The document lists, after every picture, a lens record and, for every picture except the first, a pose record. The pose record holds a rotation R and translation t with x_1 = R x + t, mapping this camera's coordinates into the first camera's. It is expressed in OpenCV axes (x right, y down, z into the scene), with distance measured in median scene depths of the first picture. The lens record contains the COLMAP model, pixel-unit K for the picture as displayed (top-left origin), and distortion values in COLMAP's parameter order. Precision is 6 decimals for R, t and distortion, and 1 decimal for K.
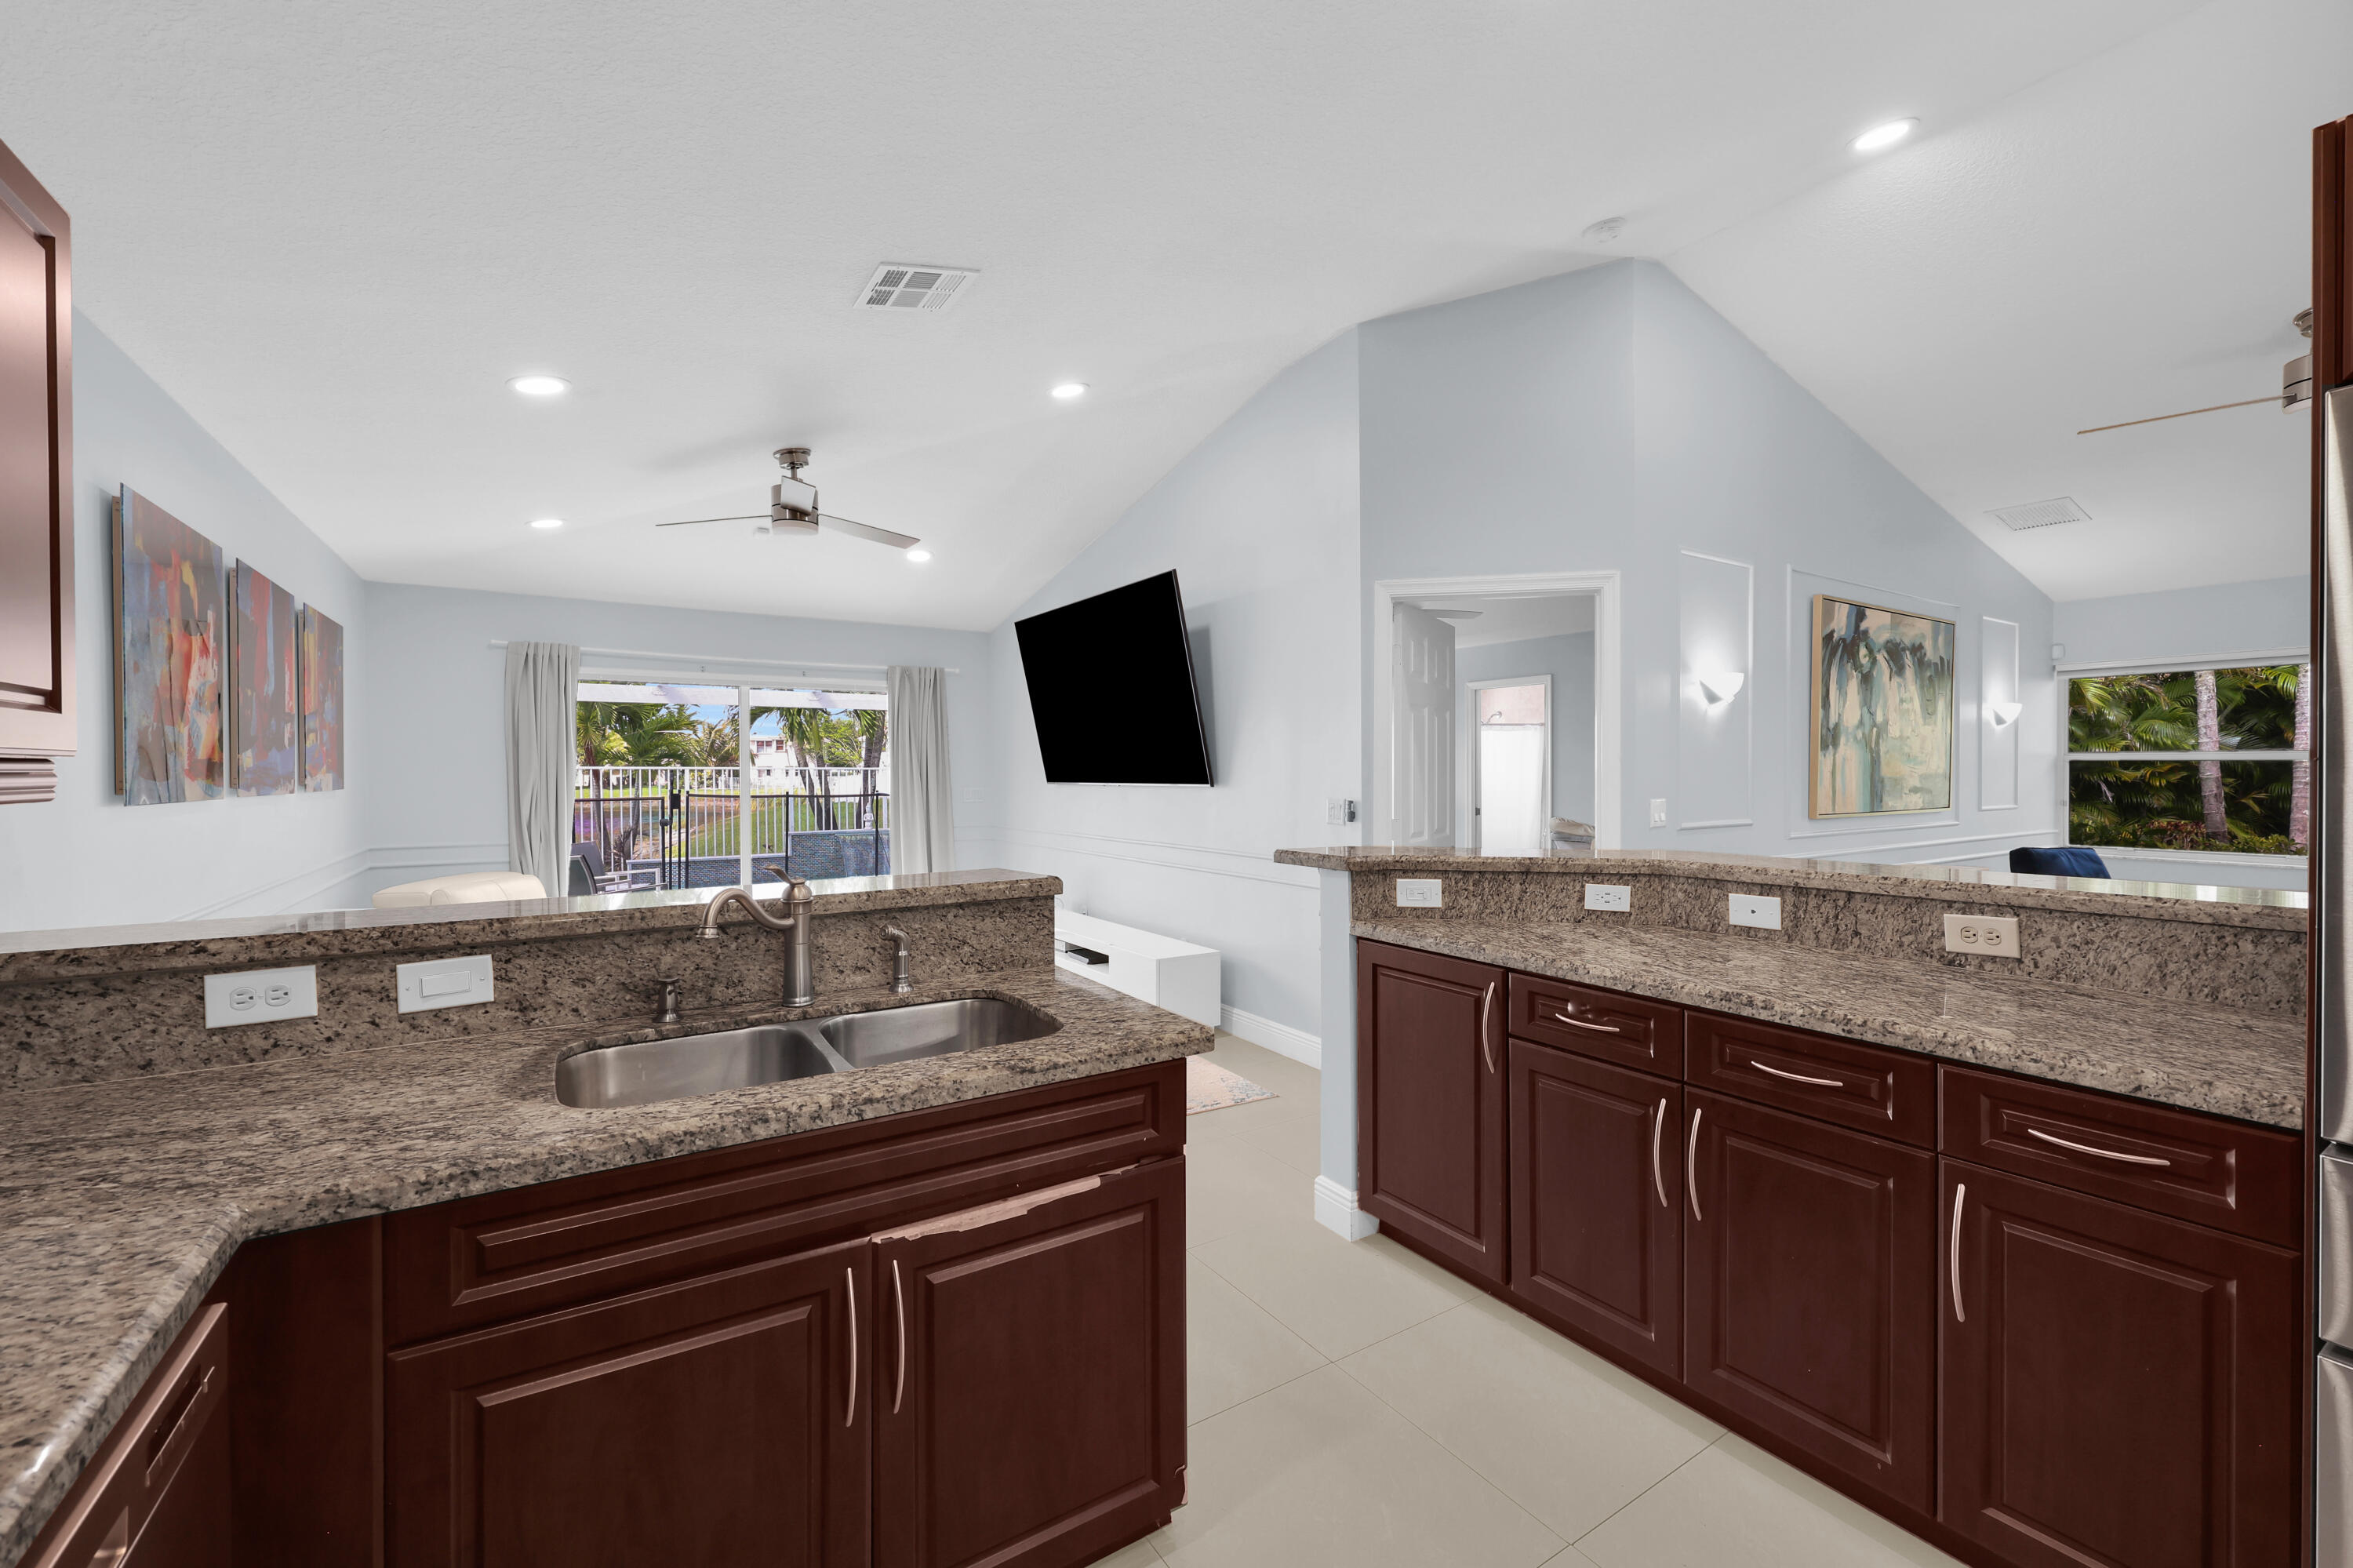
lens RADIAL K [[953.6, 0, 1173.6], [0, 953.6, 781.0], [0, 0, 1]] dist [-0.001375, 0.000624]
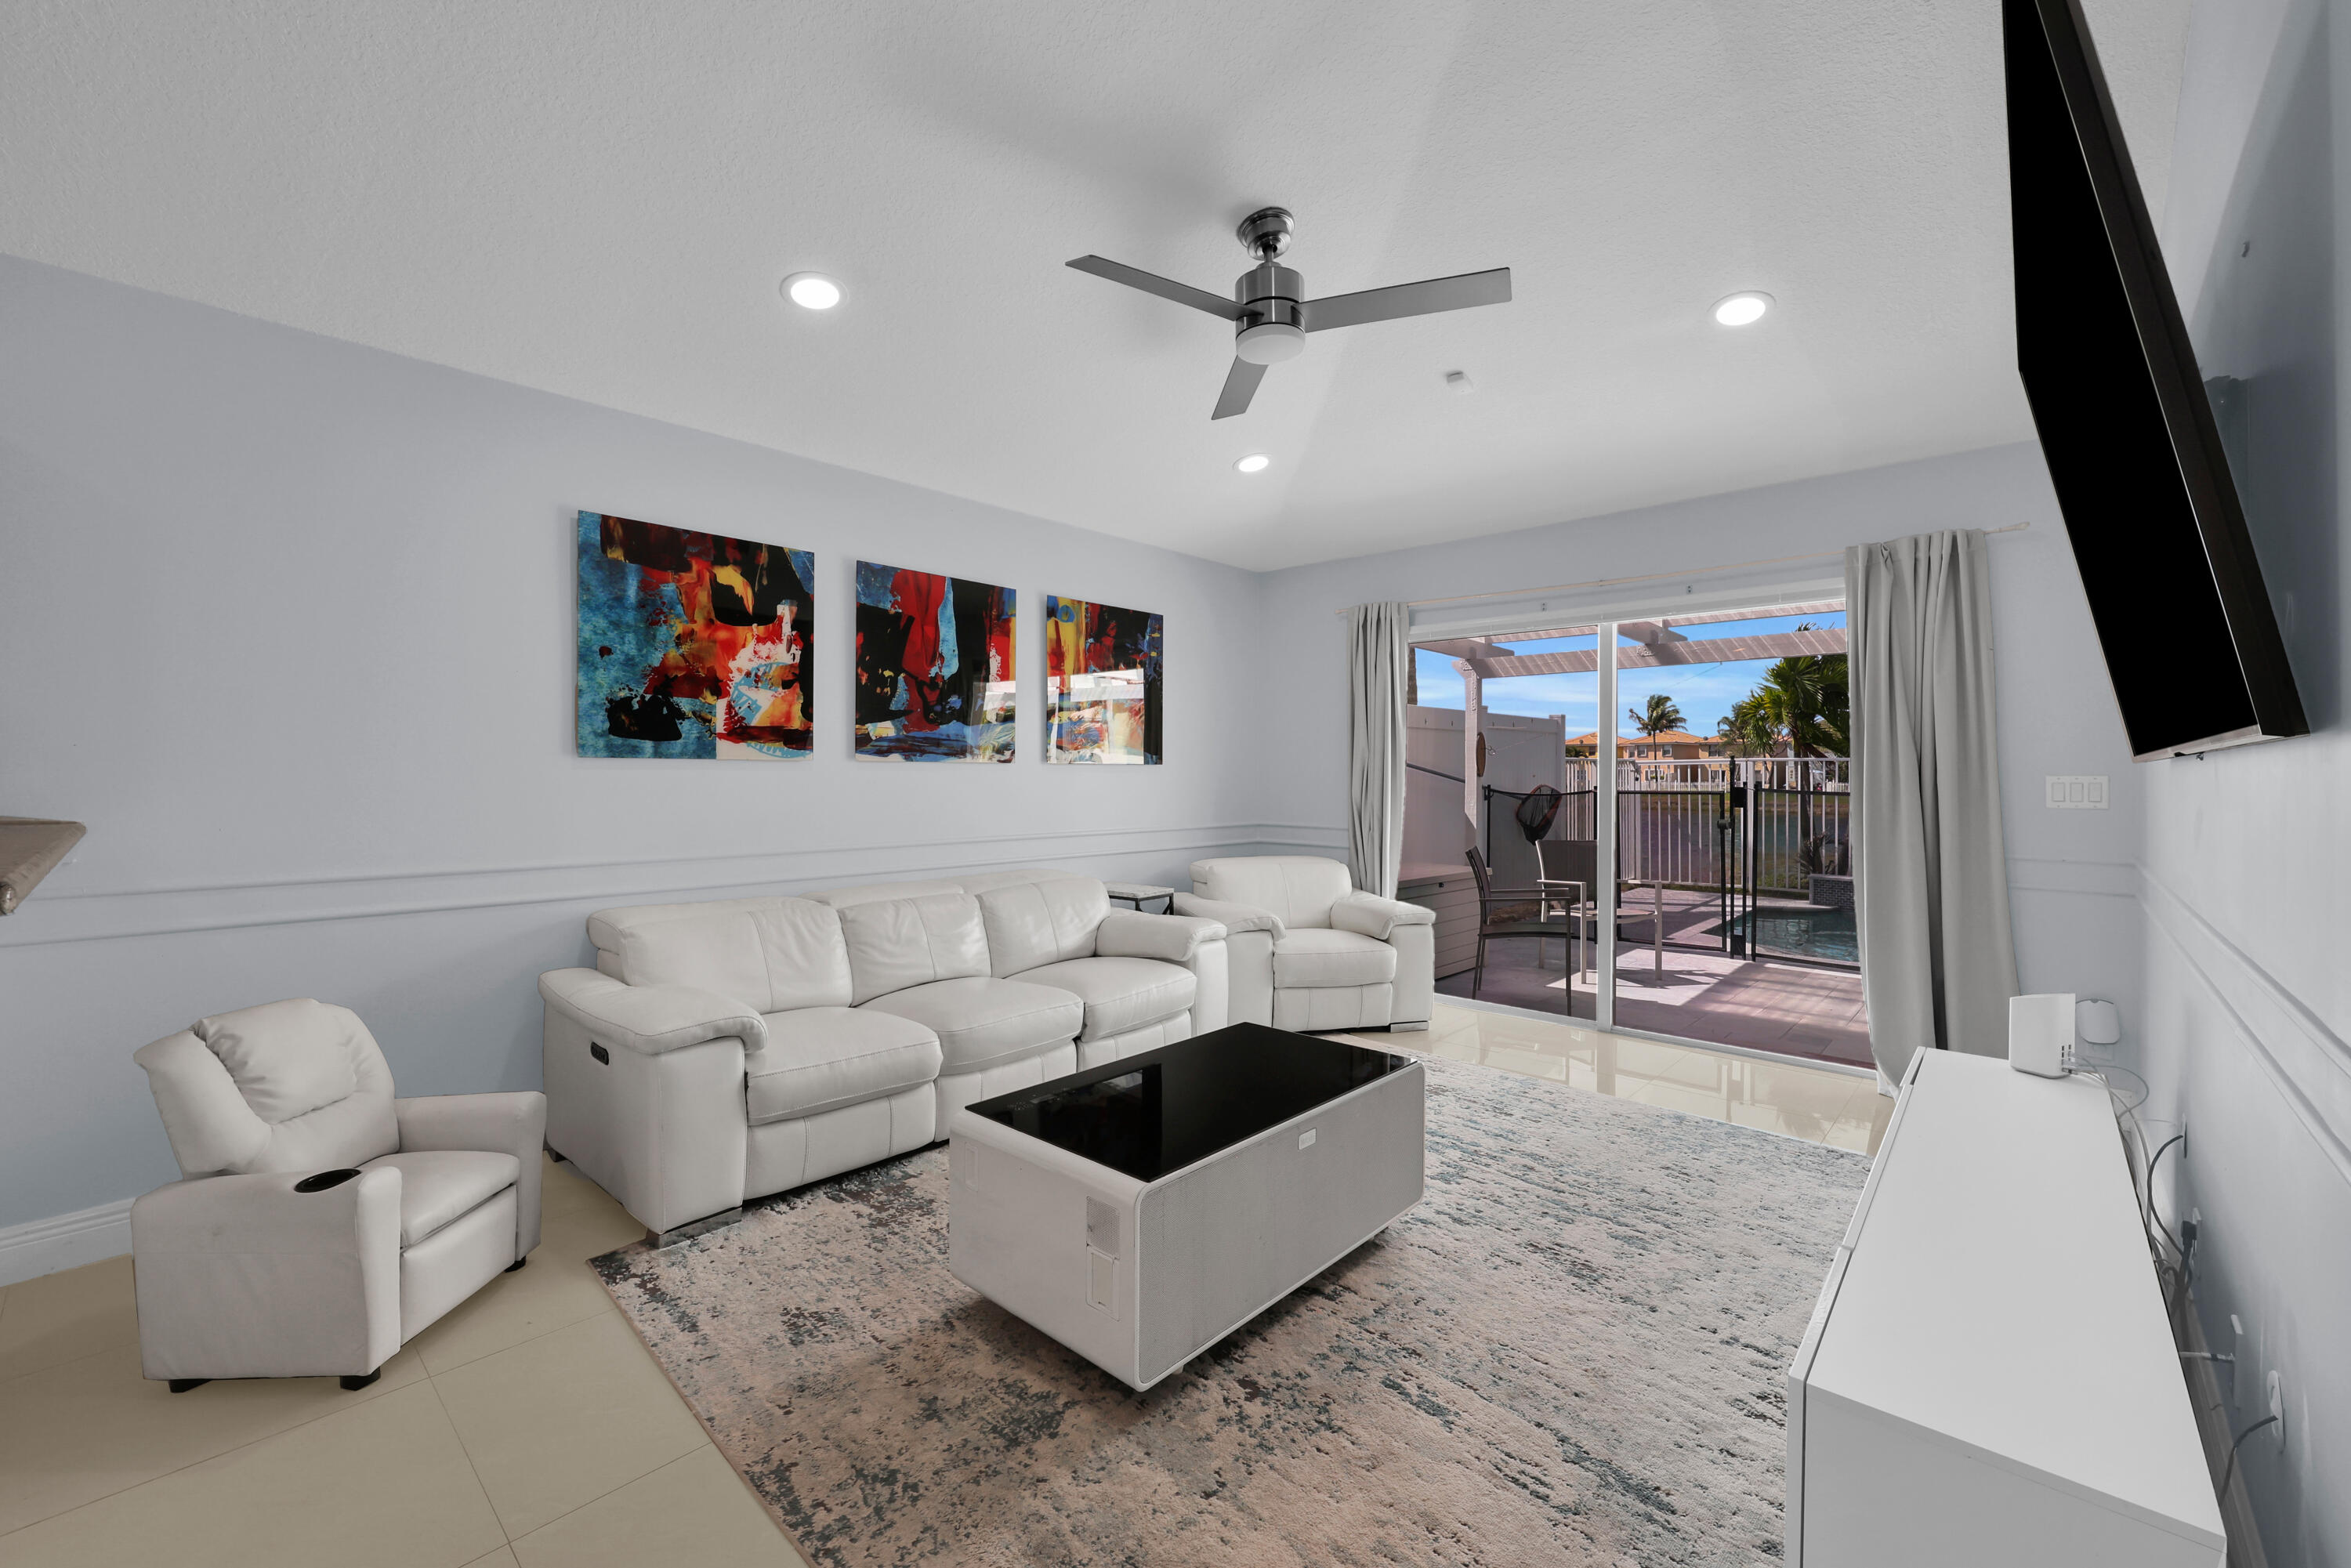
lens RADIAL K [[952.7, 0, 1163.6], [0, 952.7, 778.1], [0, 0, 1]] dist [-0.001375, 0.000624]
pose [[0.249654, 0.008993, -0.968293, 0.200325], [-0.015273, 0.999869, 0.005348, 0.019714], [0.968215, 0.013453, 0.249759, 0.771315]]
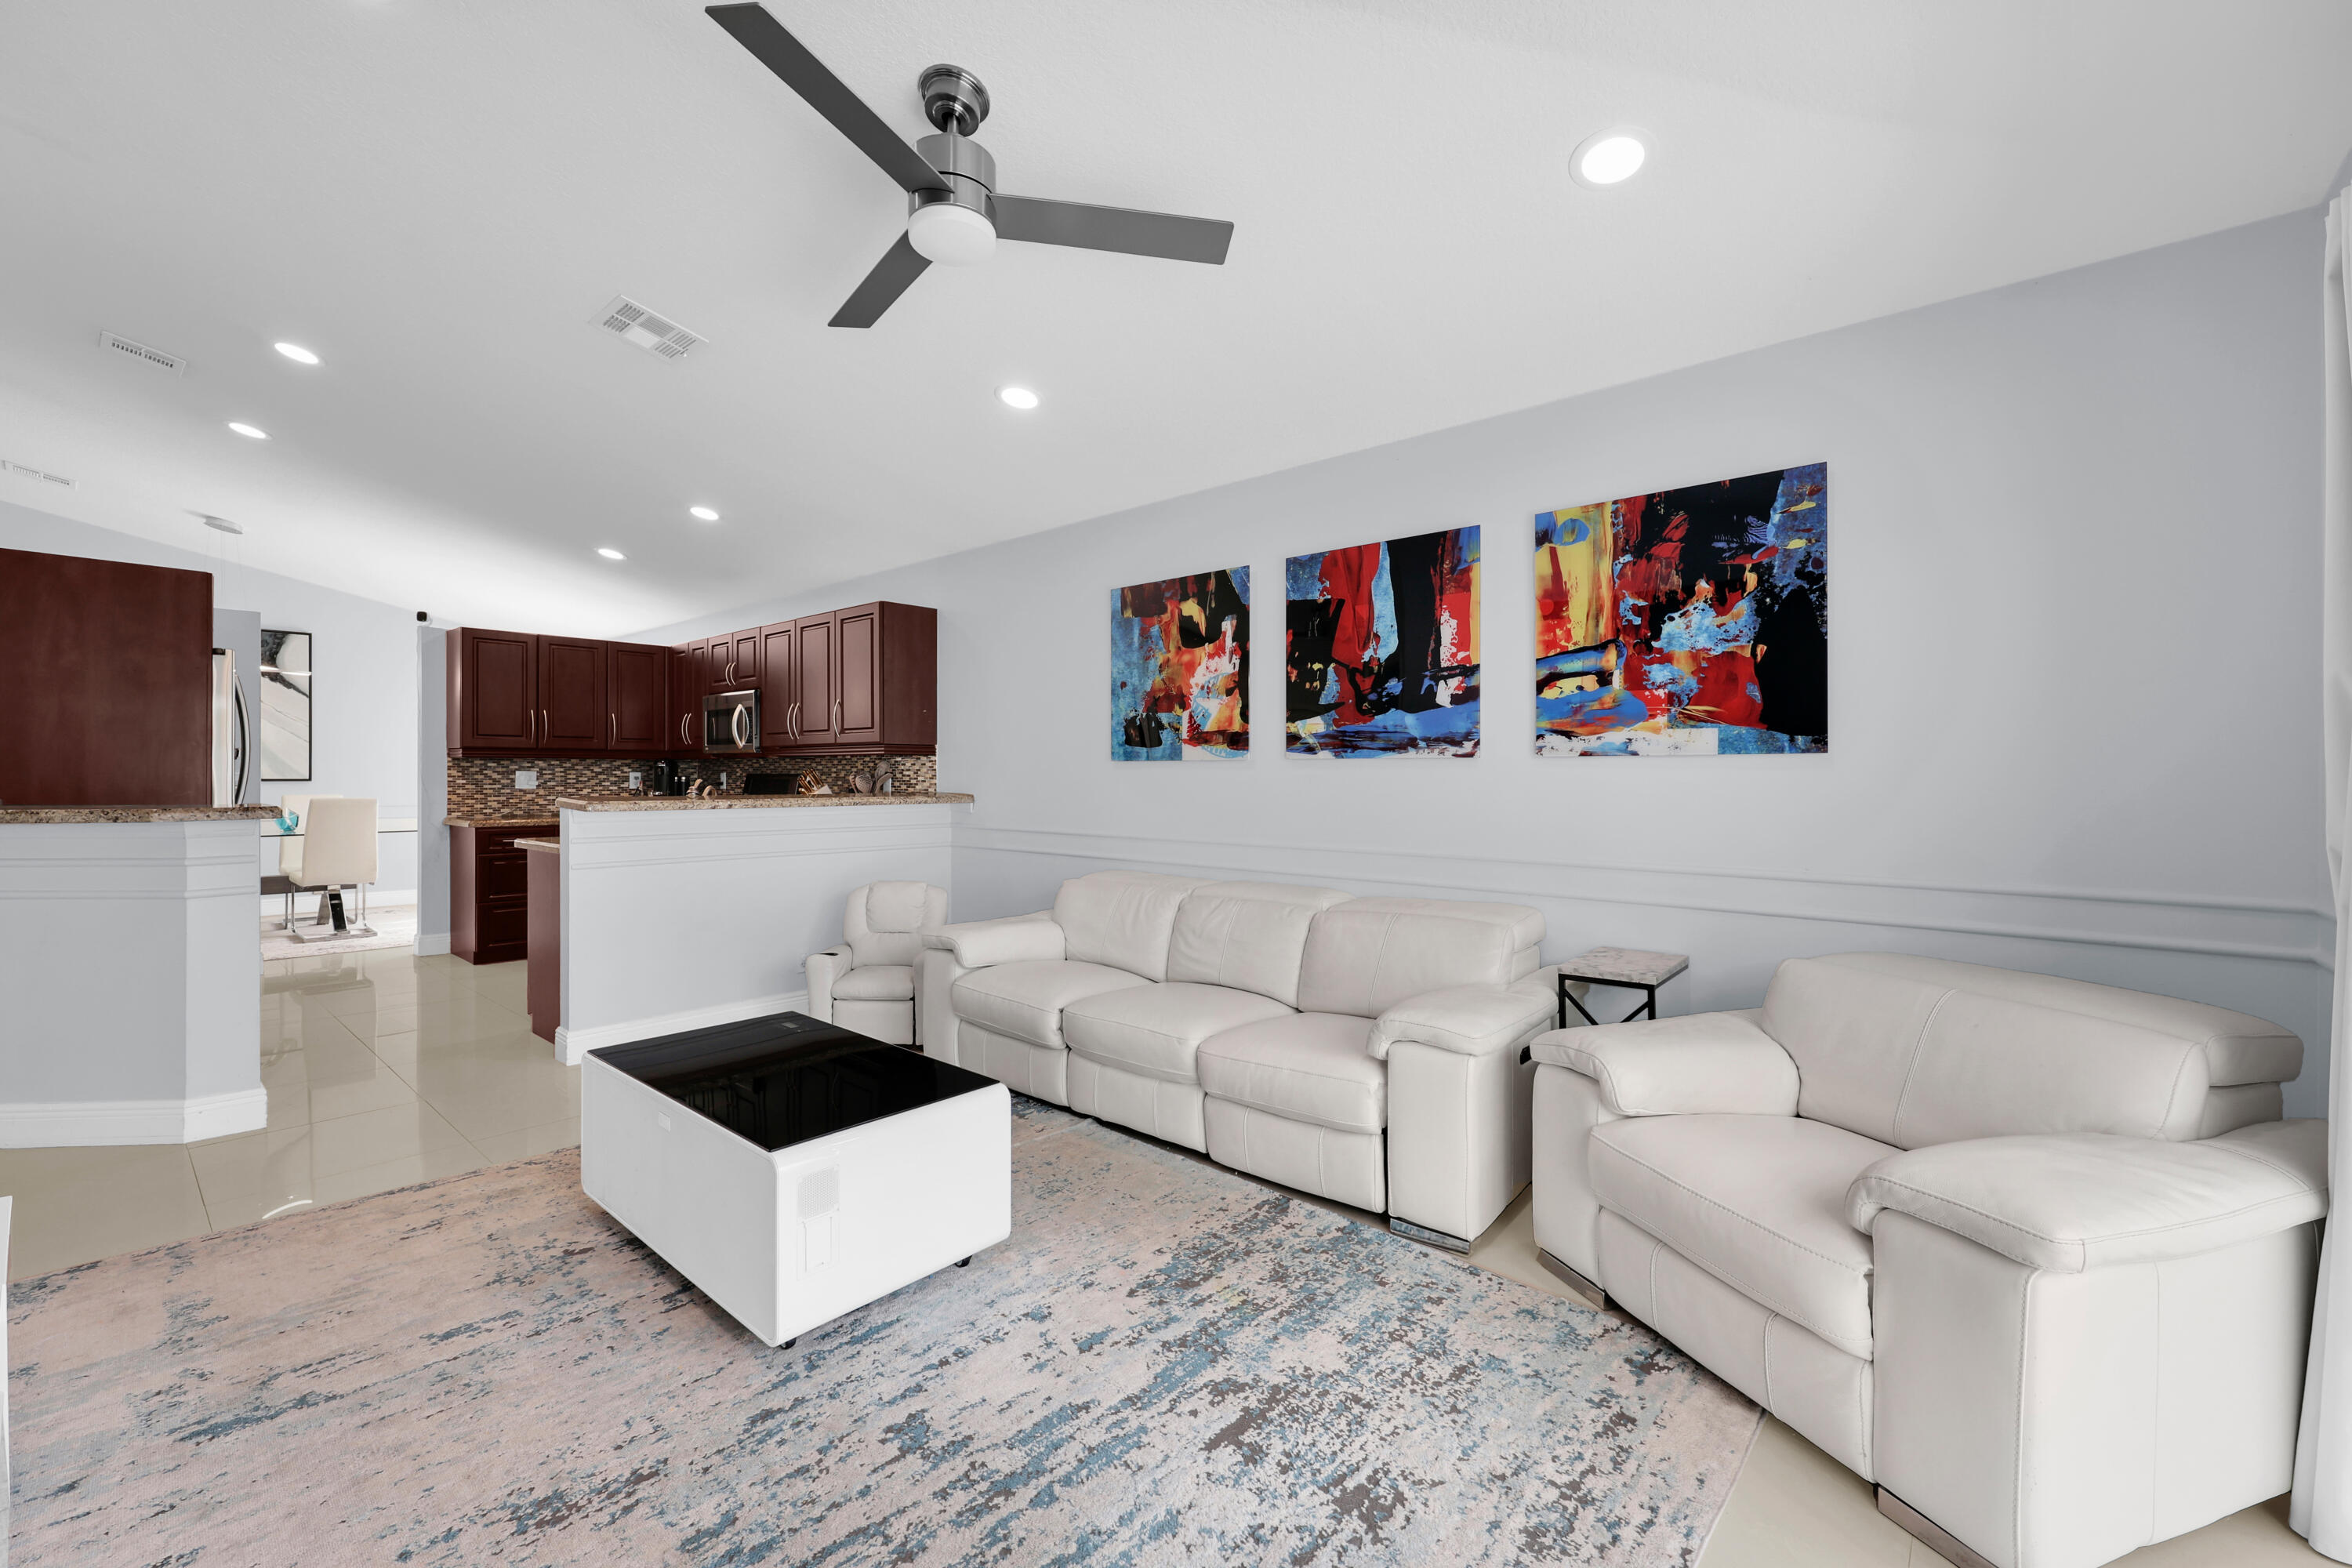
lens RADIAL K [[953.1, 0, 1170.9], [0, 953.1, 777.6], [0, 0, 1]] dist [-0.001375, 0.000624]
pose [[-0.959592, 0.005959, -0.281333, -0.360056], [0.000883, 0.999835, 0.018164, 0.013848], [0.281394, 0.017181, -0.959438, 1.513435]]
